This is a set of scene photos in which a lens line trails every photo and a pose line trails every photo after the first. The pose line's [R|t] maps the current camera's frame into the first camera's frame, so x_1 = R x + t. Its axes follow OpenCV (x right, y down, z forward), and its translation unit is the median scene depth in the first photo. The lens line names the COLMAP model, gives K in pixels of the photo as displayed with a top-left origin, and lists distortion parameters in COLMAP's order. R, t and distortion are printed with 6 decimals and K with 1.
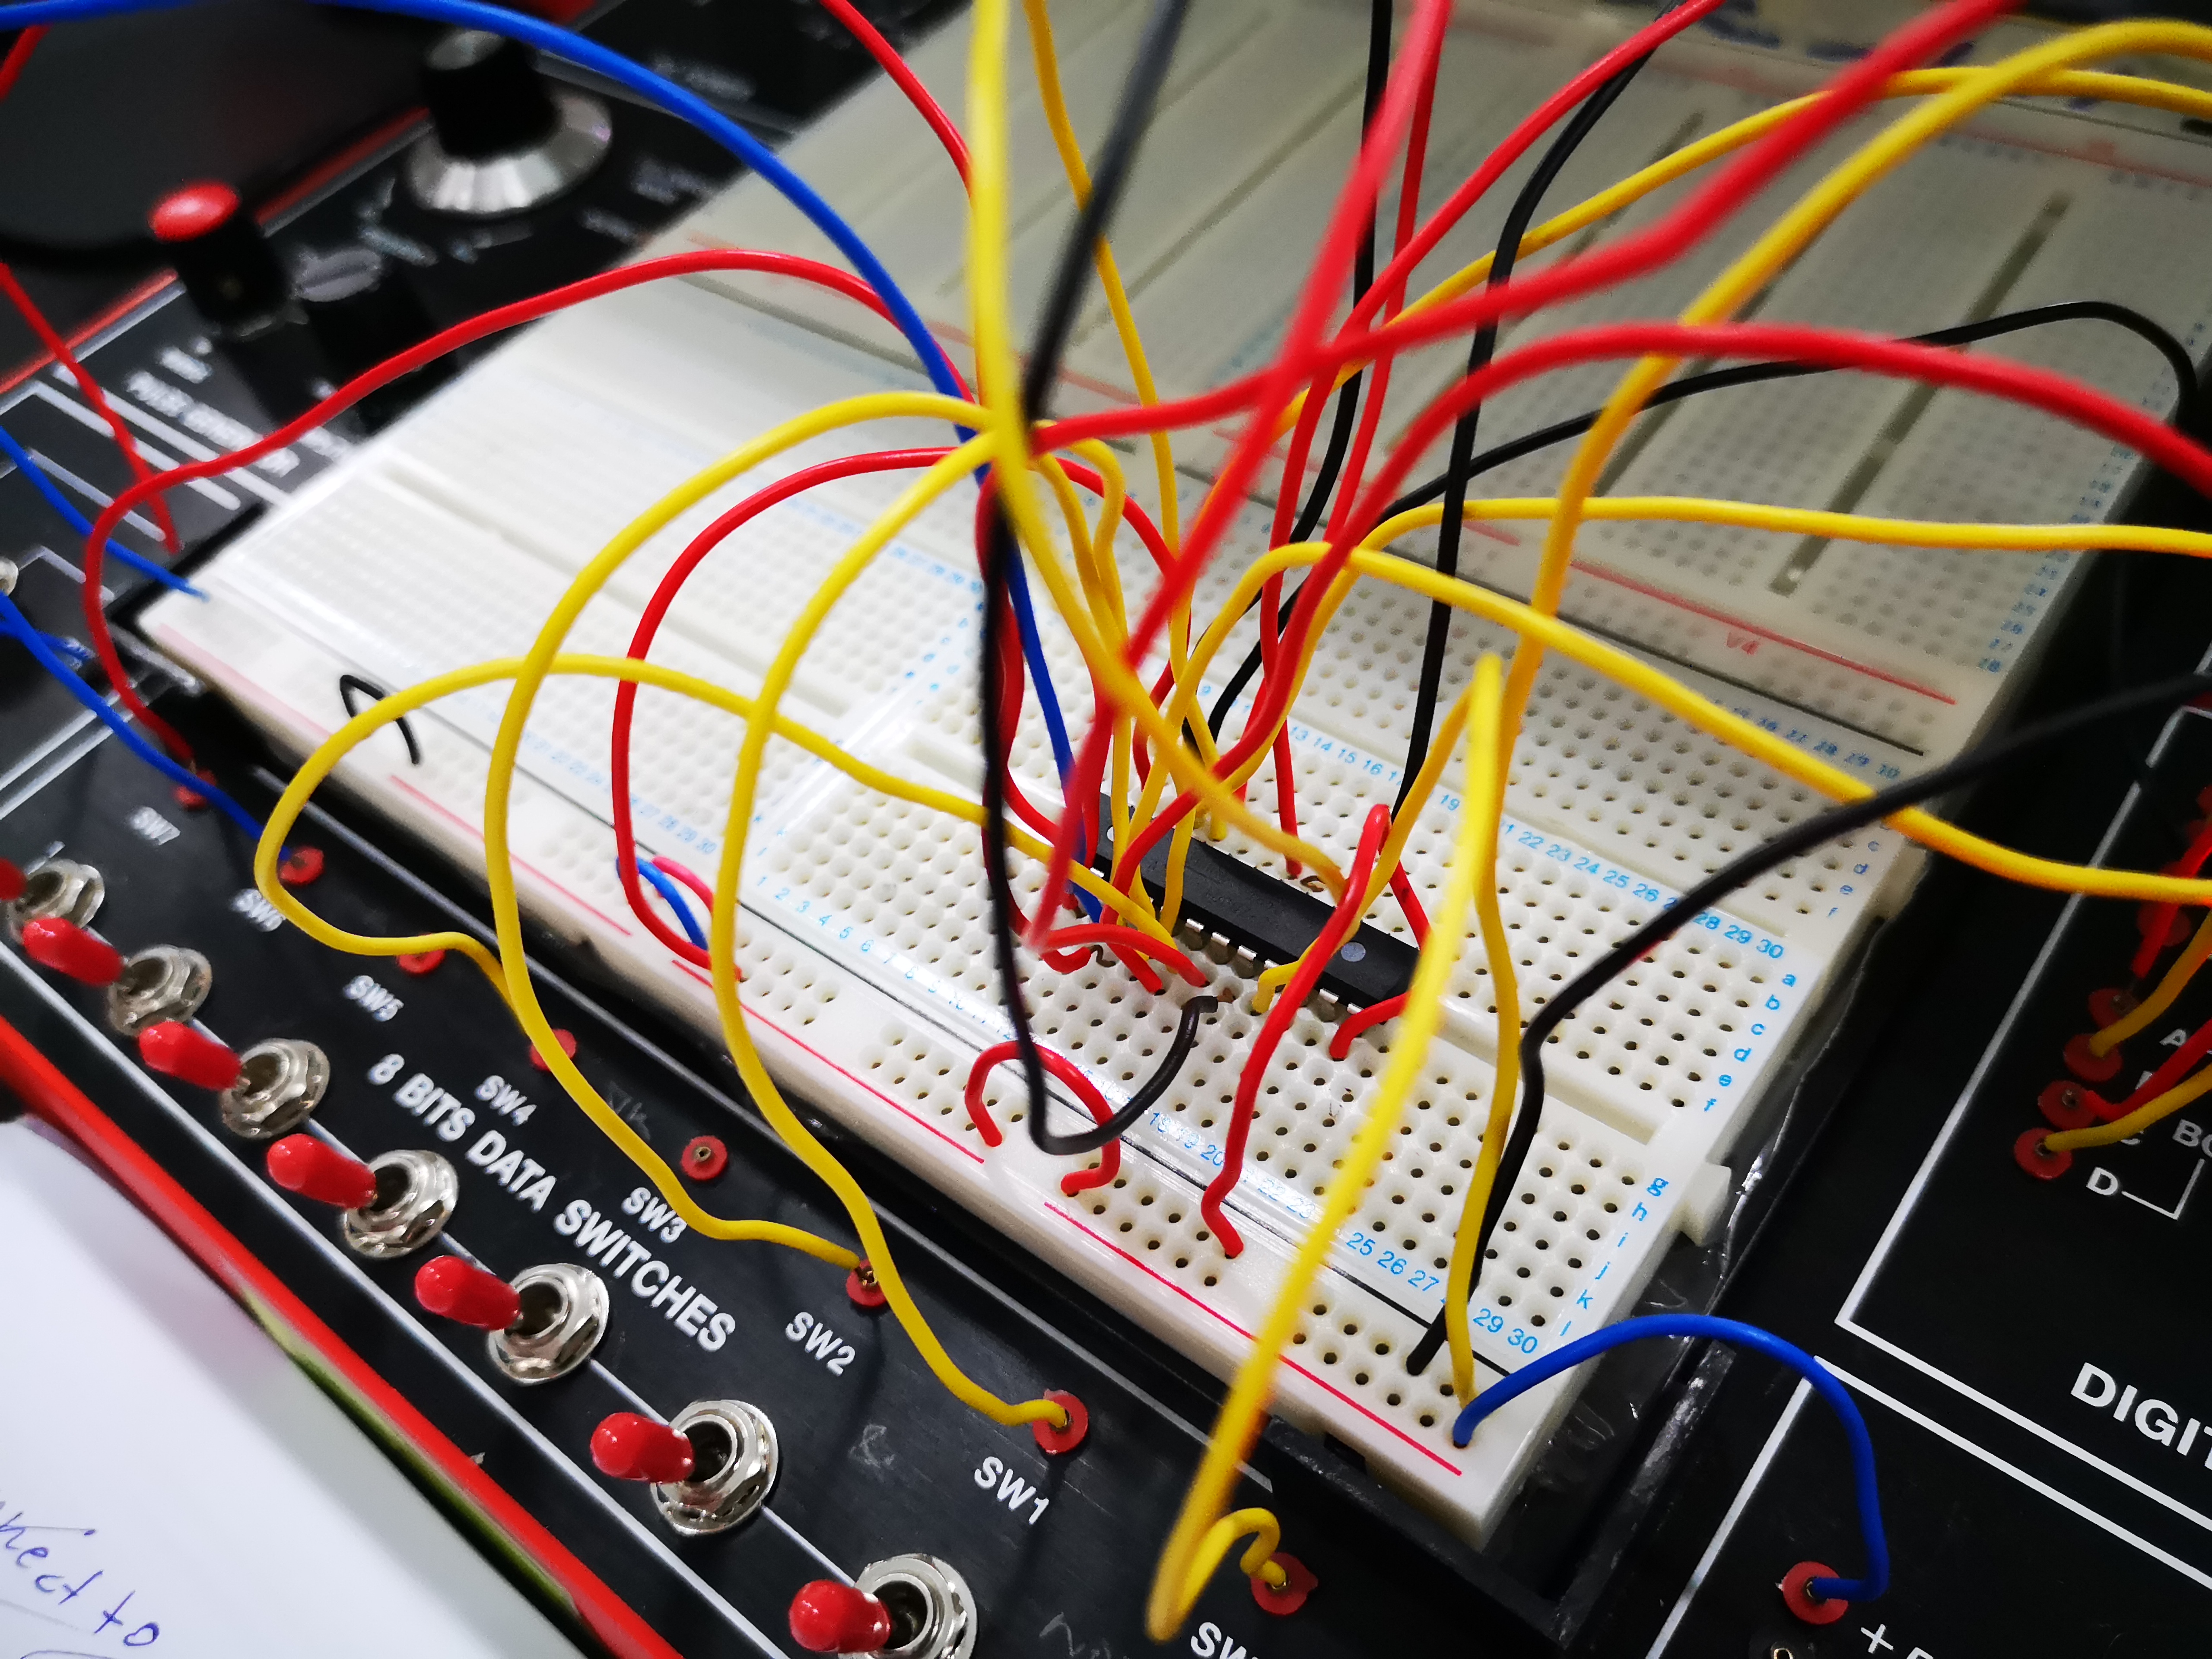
lens RADIAL K [[1750.0, 0, 1106.0], [0, 1750.0, 829.5], [0, 0, 1]] dist [0.071861, -0.128207]
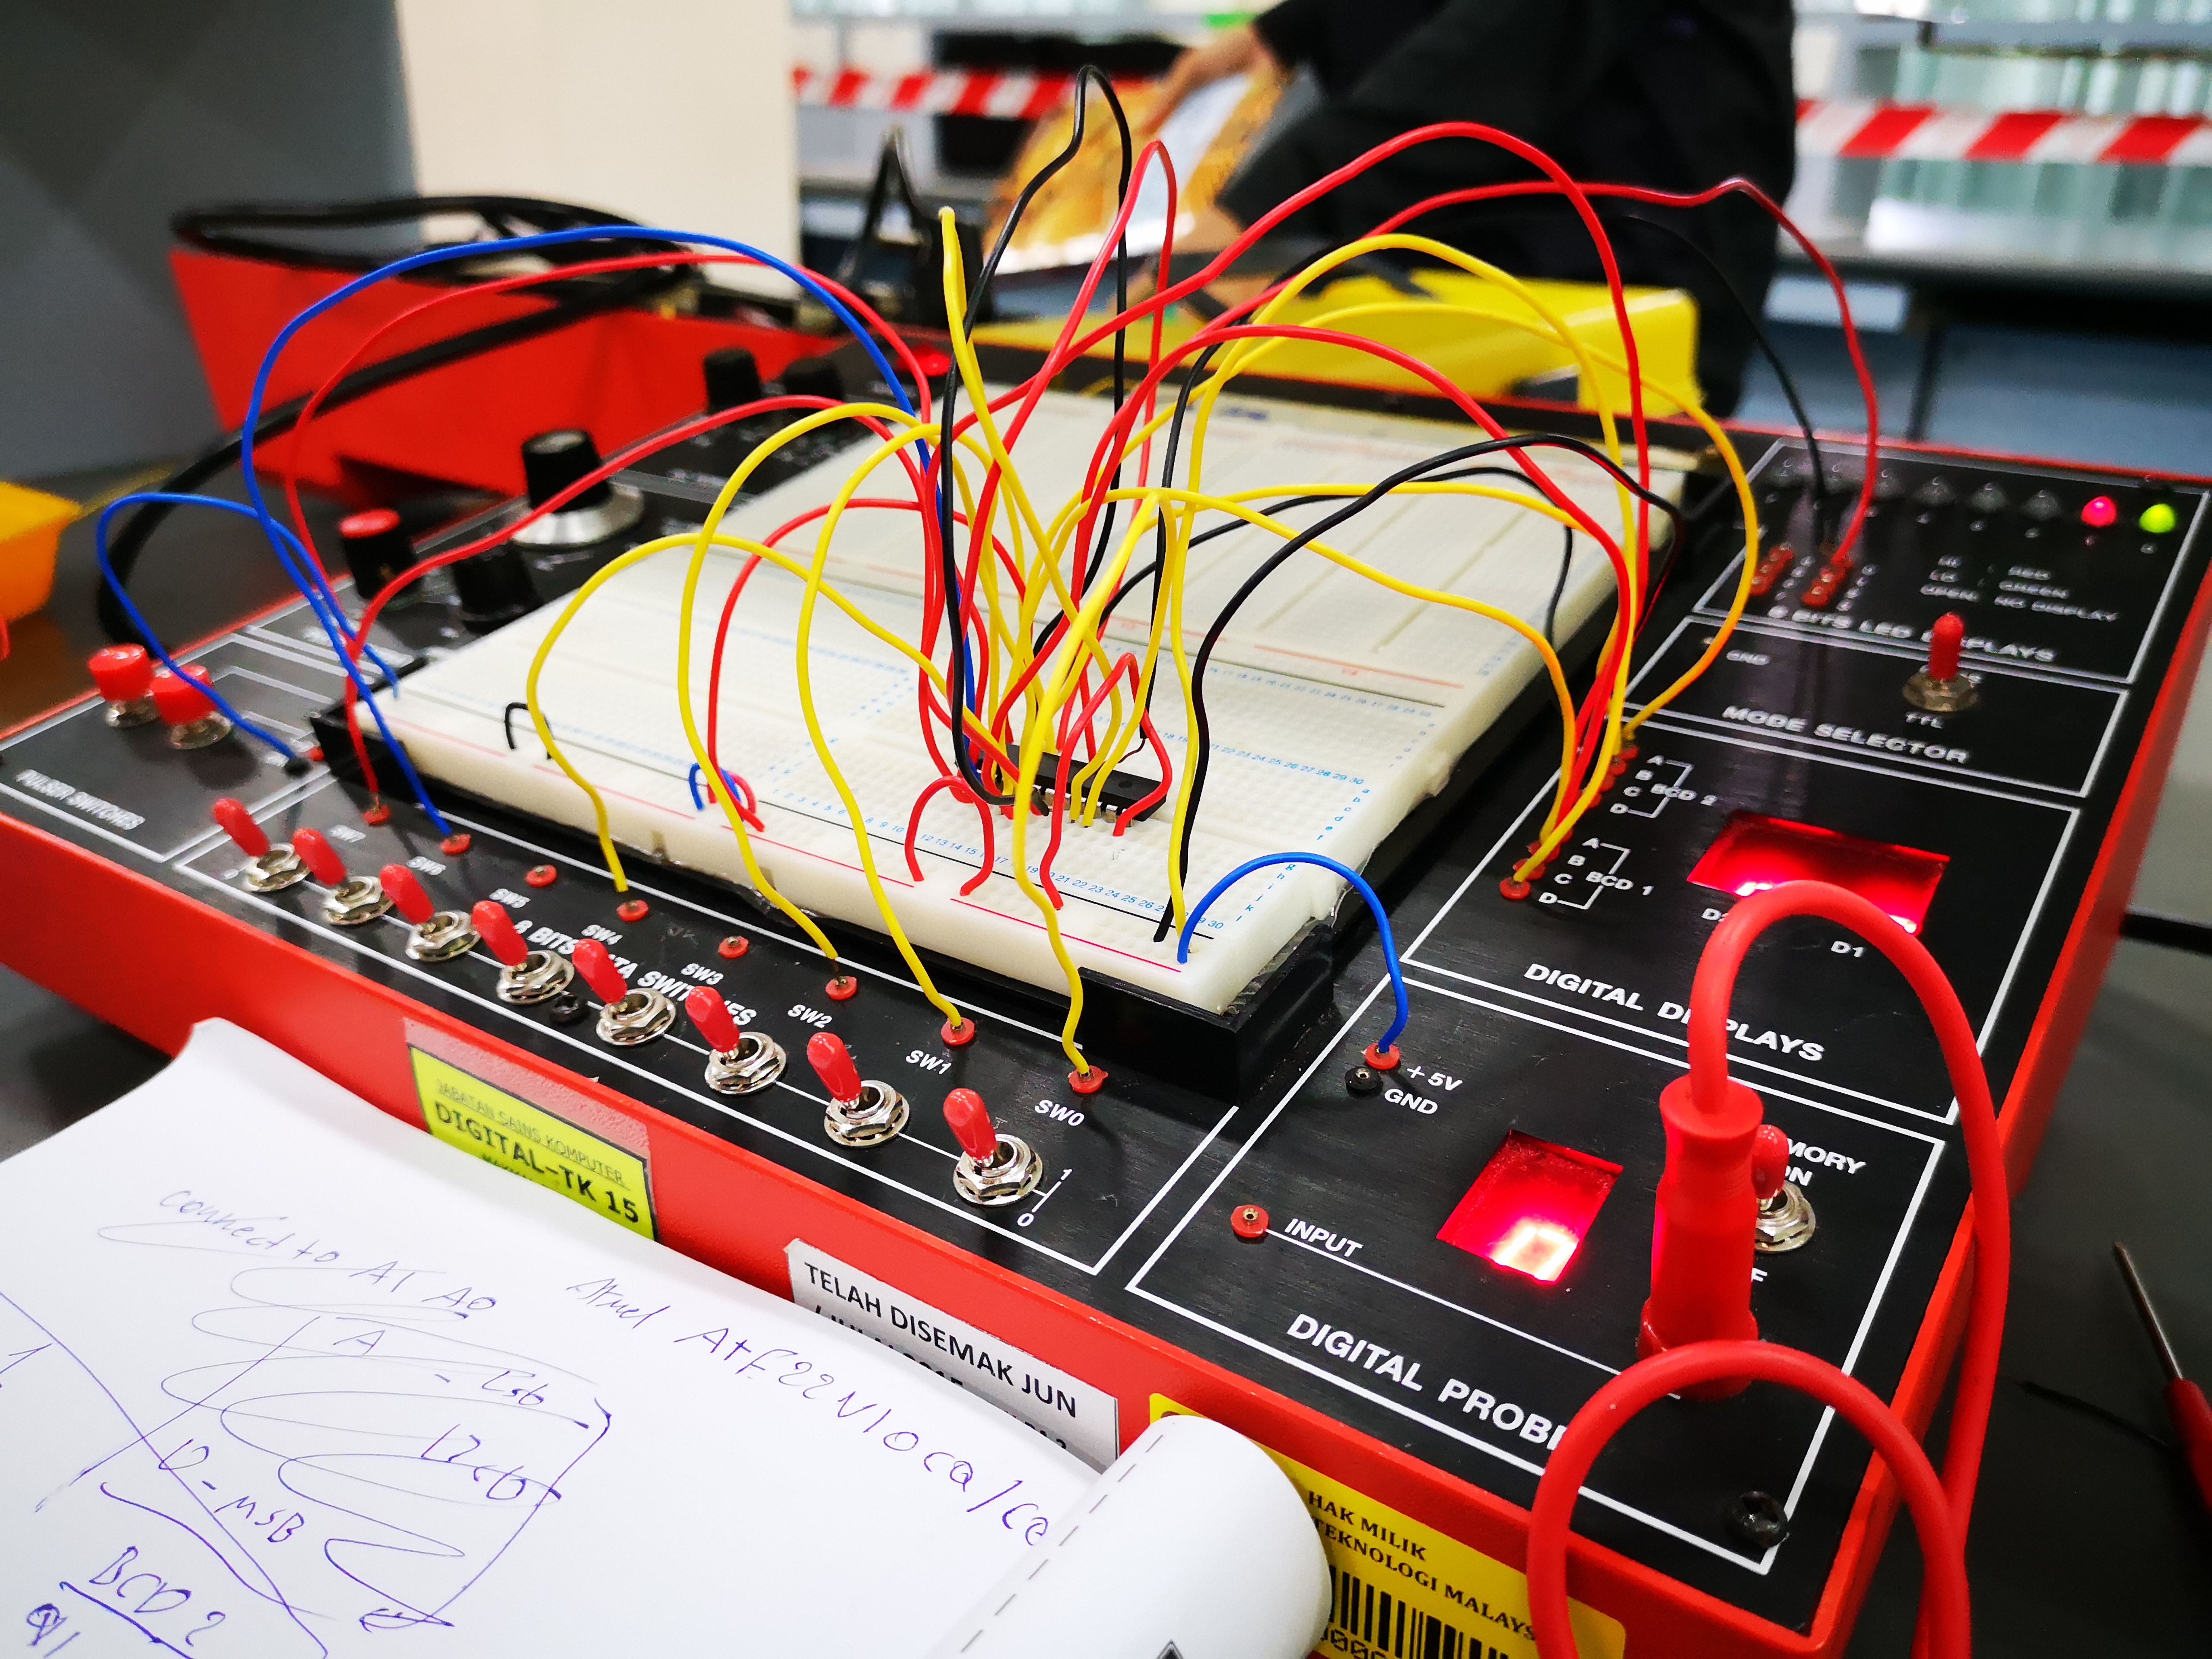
lens RADIAL K [[1750.0, 0, 1106.0], [0, 1750.0, 829.5], [0, 0, 1]] dist [0.071861, -0.128207]
pose [[0.997022, 0.002514, 0.077079, -0.011643], [0.023194, 0.943420, -0.330787, 0.594799], [-0.073550, 0.331590, 0.940552, -0.545723]]
